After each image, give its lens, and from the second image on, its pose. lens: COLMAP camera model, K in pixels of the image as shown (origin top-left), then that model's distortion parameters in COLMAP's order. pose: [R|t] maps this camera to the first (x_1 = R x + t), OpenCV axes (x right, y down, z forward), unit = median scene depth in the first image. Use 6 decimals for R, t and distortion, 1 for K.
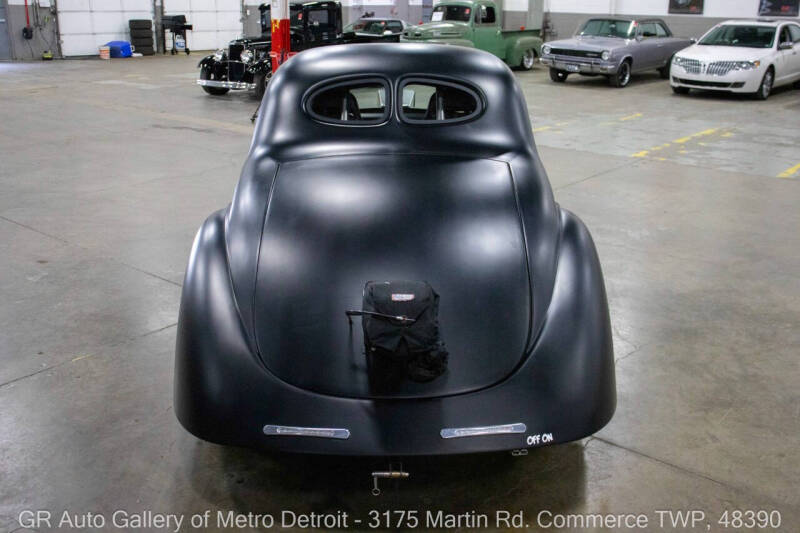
lens RADIAL K [[804.1, 0, 400.0], [0, 804.1, 266.5], [0, 0, 1]] dist [-0.085564, 0.131284]
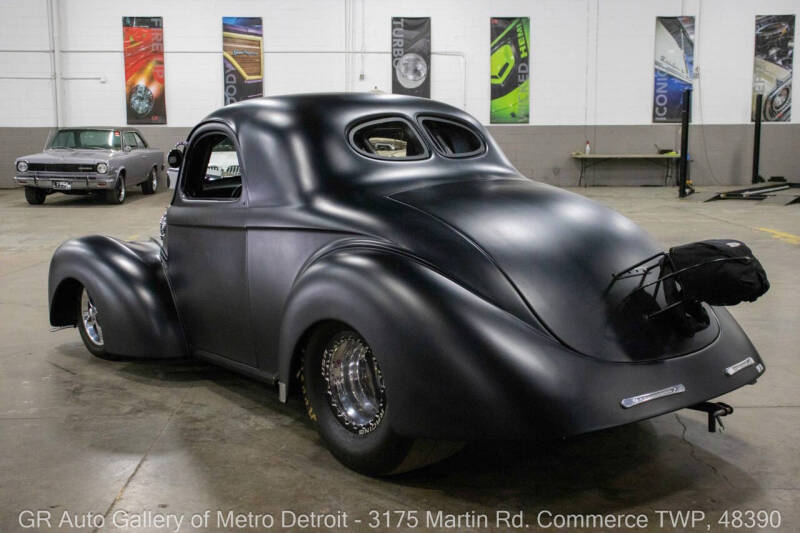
lens RADIAL K [[983.4, 0, 400.0], [0, 983.4, 266.5], [0, 0, 1]] dist [-0.030020, 0.254727]
pose [[0.752599, -0.106732, 0.649772, -0.210895], [0.224457, 0.969260, -0.100767, 0.019389], [-0.619043, 0.221683, 0.753421, 0.020419]]
